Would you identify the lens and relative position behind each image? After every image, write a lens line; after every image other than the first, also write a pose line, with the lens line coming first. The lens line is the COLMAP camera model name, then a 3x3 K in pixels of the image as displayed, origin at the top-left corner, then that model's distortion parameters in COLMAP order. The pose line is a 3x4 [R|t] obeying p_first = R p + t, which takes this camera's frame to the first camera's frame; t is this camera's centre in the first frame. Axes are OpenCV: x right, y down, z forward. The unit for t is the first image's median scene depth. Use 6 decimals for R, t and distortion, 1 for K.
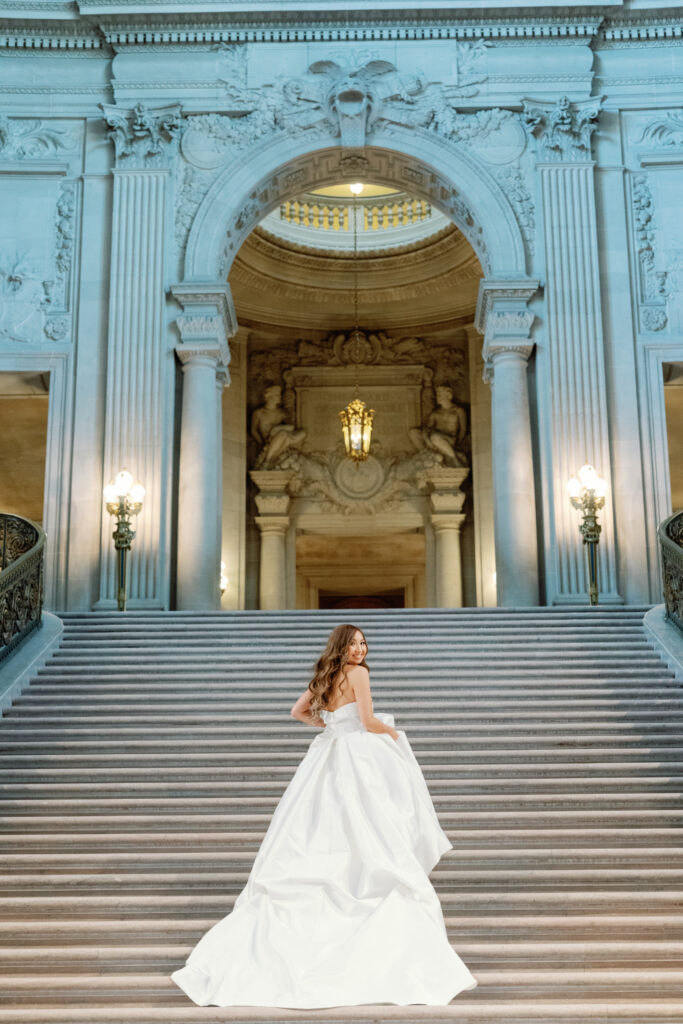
lens RADIAL K [[1458.1, 0, 350.6], [0, 1458.1, 548.6], [0, 0, 1]] dist [0.020651, 0.000000]
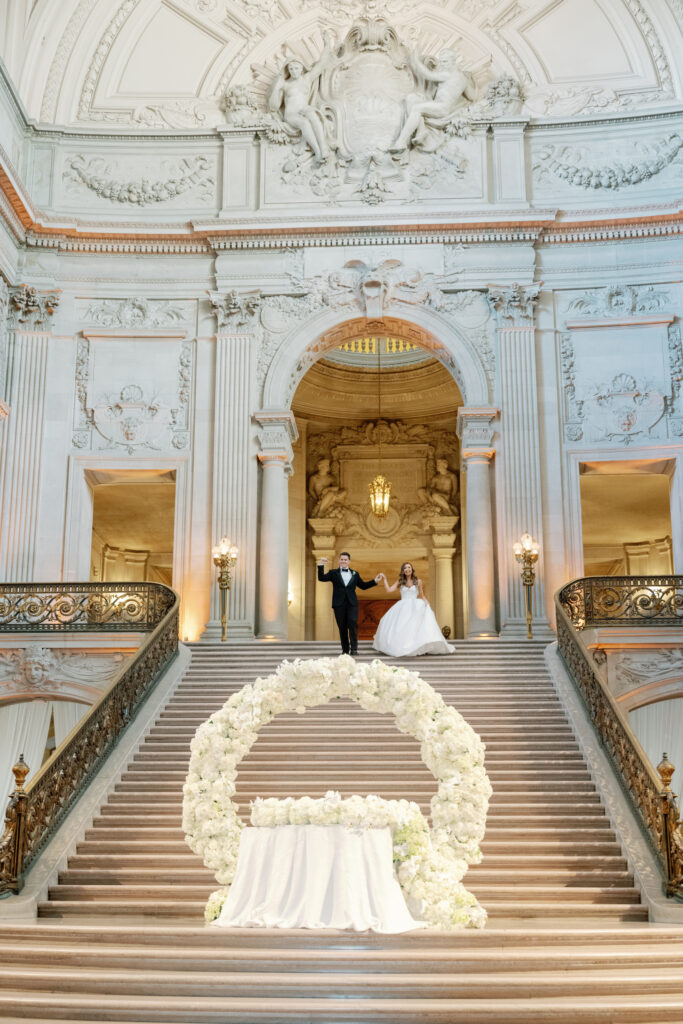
lens RADIAL K [[1151.3, 0, 339.2], [0, 1151.3, 561.0], [0, 0, 1]] dist [0.034387, 0.000000]
pose [[0.998832, -0.000363, -0.048310, 0.022853], [0.002030, 0.999404, 0.034456, -0.065257], [0.048269, -0.034514, 0.998238, -0.197613]]
